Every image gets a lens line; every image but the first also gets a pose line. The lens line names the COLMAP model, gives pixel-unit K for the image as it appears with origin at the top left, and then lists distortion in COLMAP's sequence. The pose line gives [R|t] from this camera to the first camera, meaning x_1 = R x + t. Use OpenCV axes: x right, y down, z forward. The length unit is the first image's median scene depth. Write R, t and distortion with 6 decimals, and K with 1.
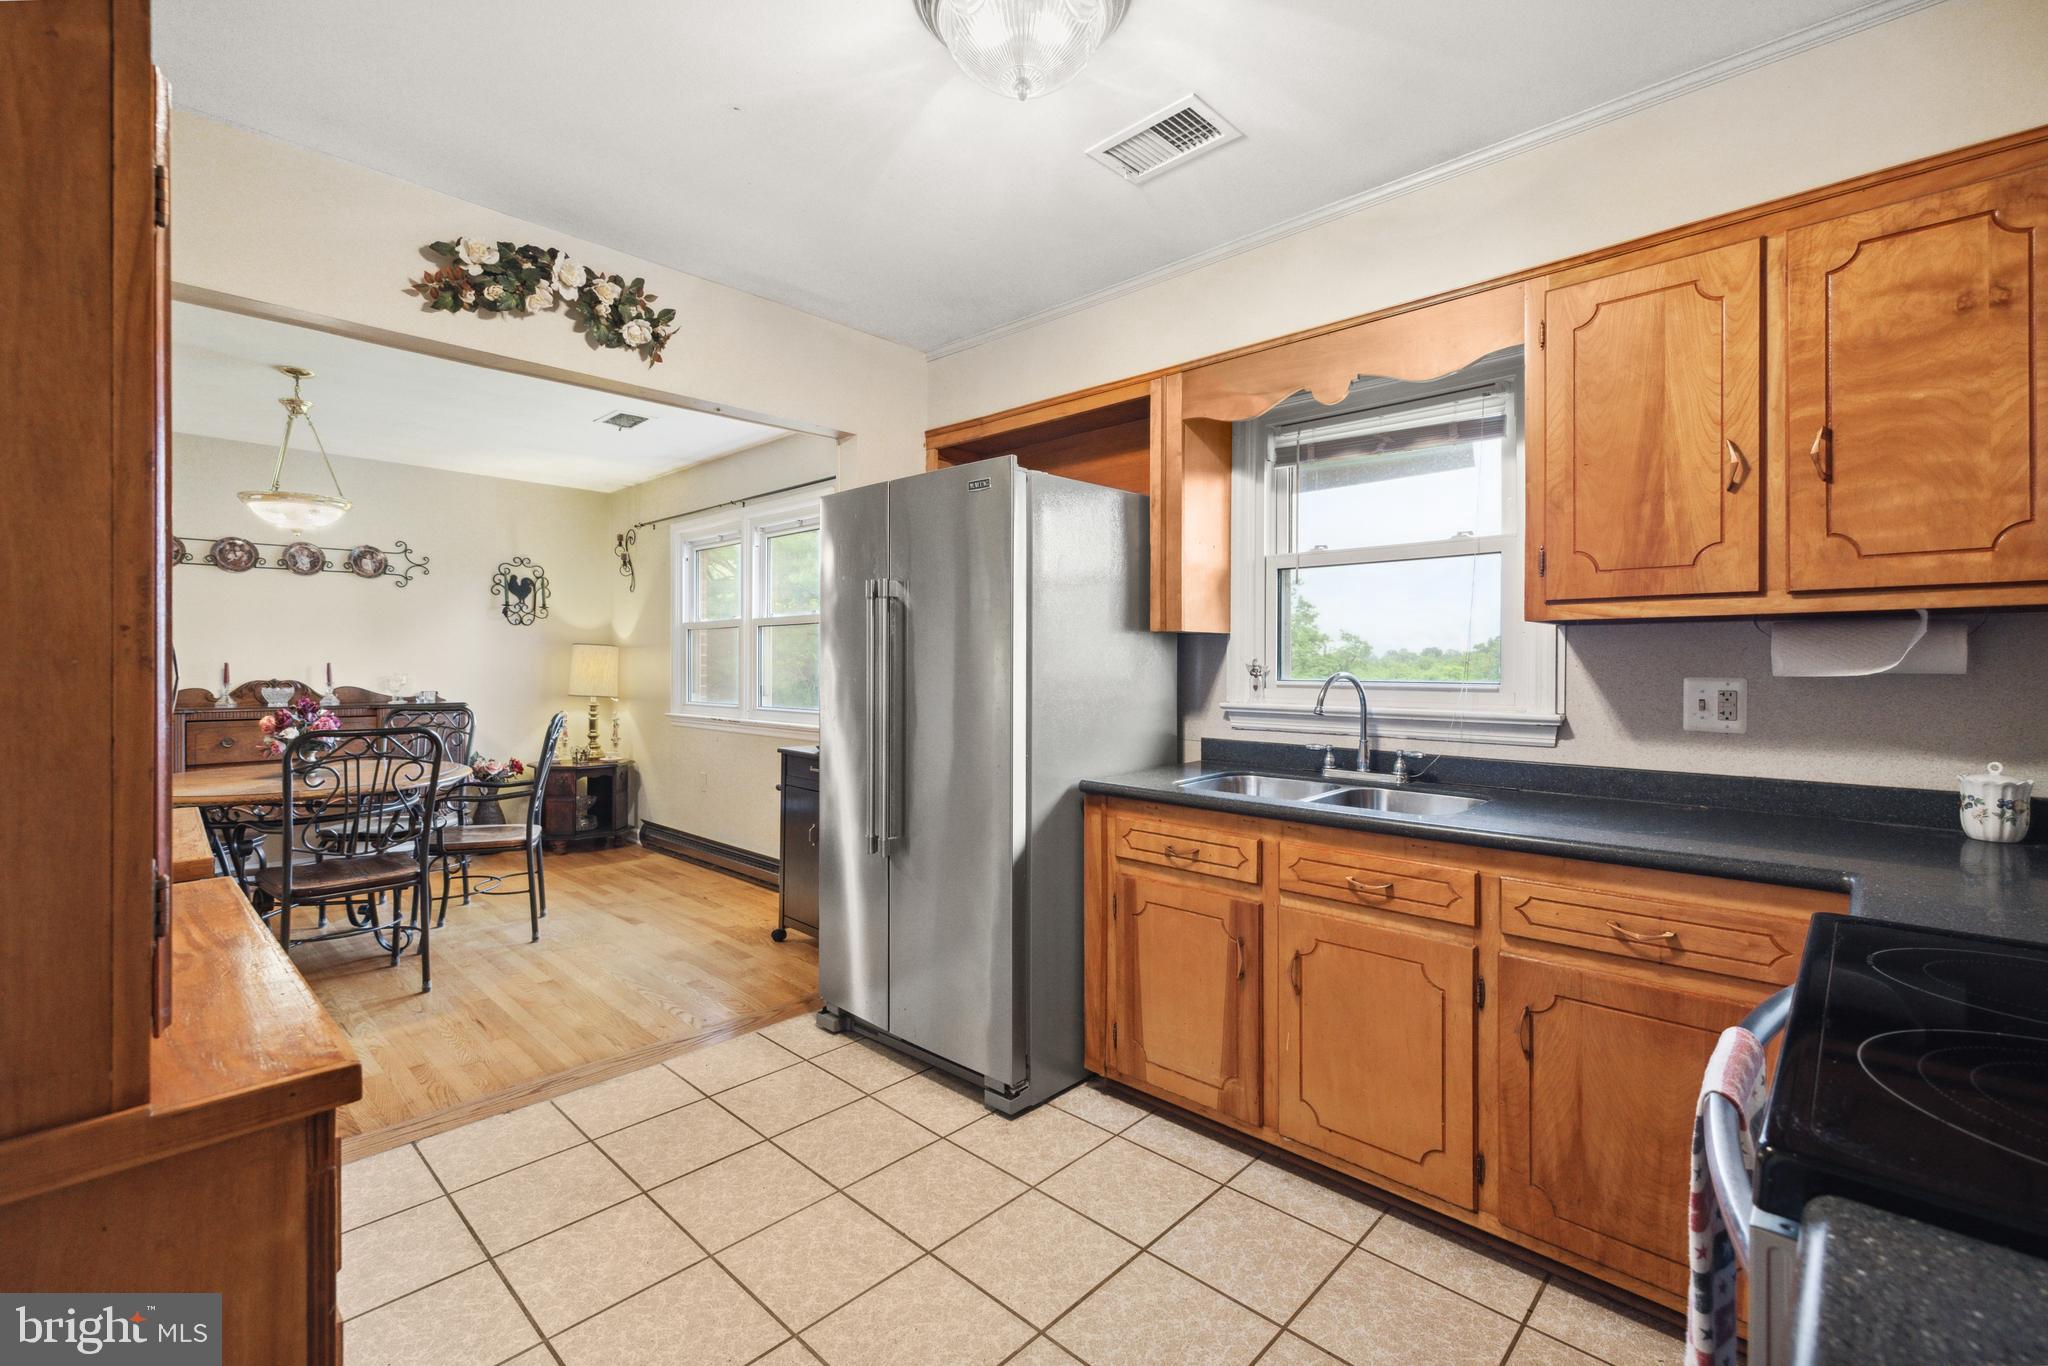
lens RADIAL K [[893.2, 0, 1033.6], [0, 893.2, 660.1], [0, 0, 1]] dist [0.001104, -0.000367]
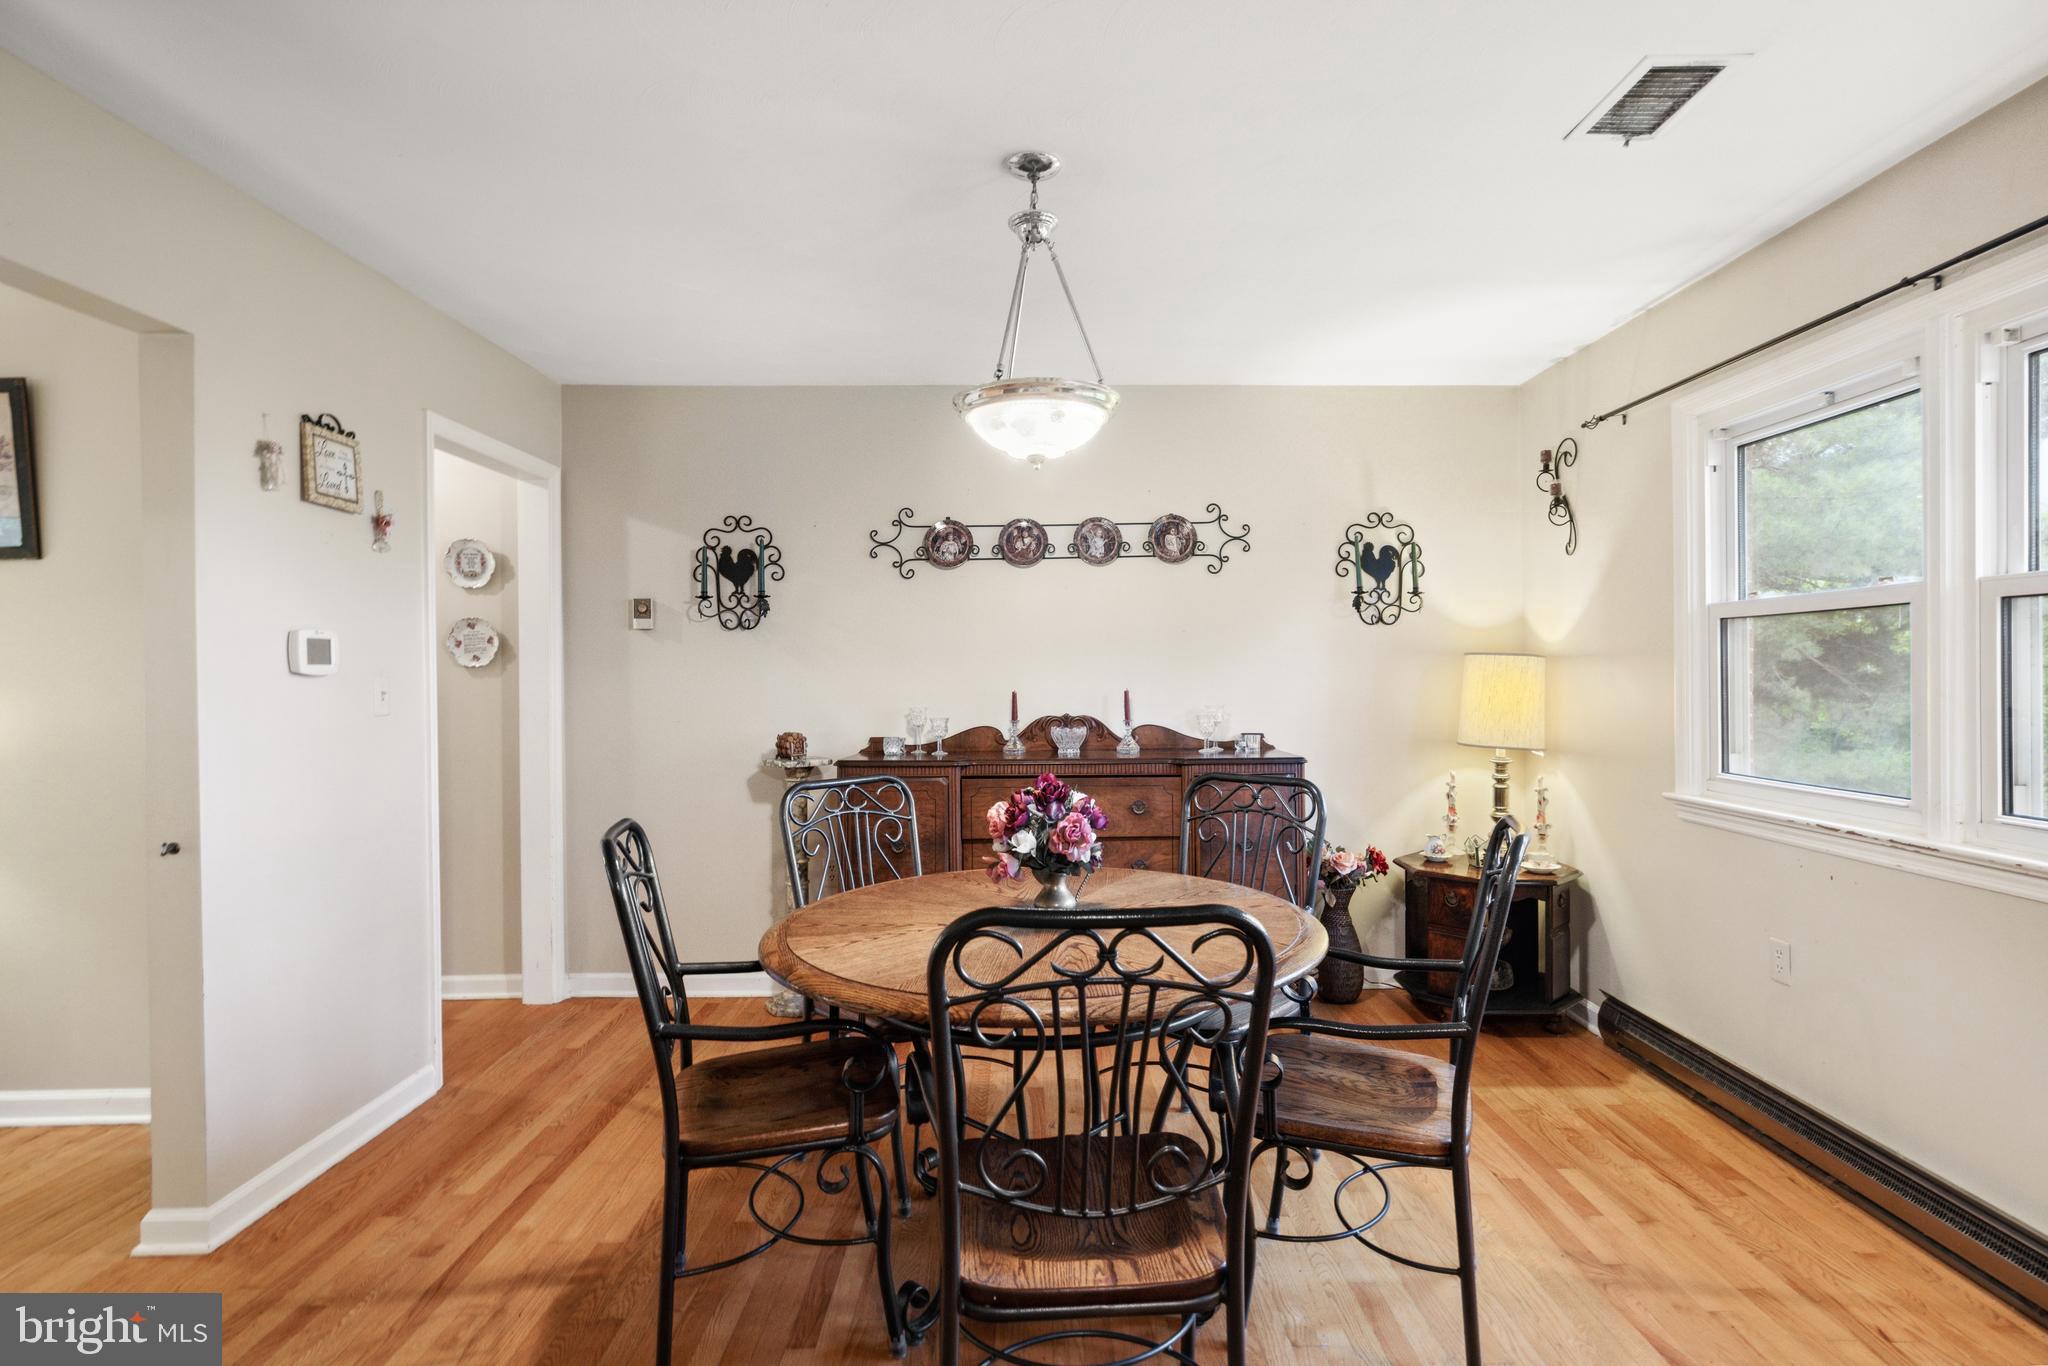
lens RADIAL K [[1015.3, 0, 1024.0], [0, 1015.3, 683.0], [0, 0, 1]] dist [-0.012582, 0.000082]
pose [[0.682105, -0.001125, -0.731253, -0.271794], [0.013255, 0.999854, 0.010826, -0.011960], [0.731134, -0.017077, 0.682020, 0.408184]]
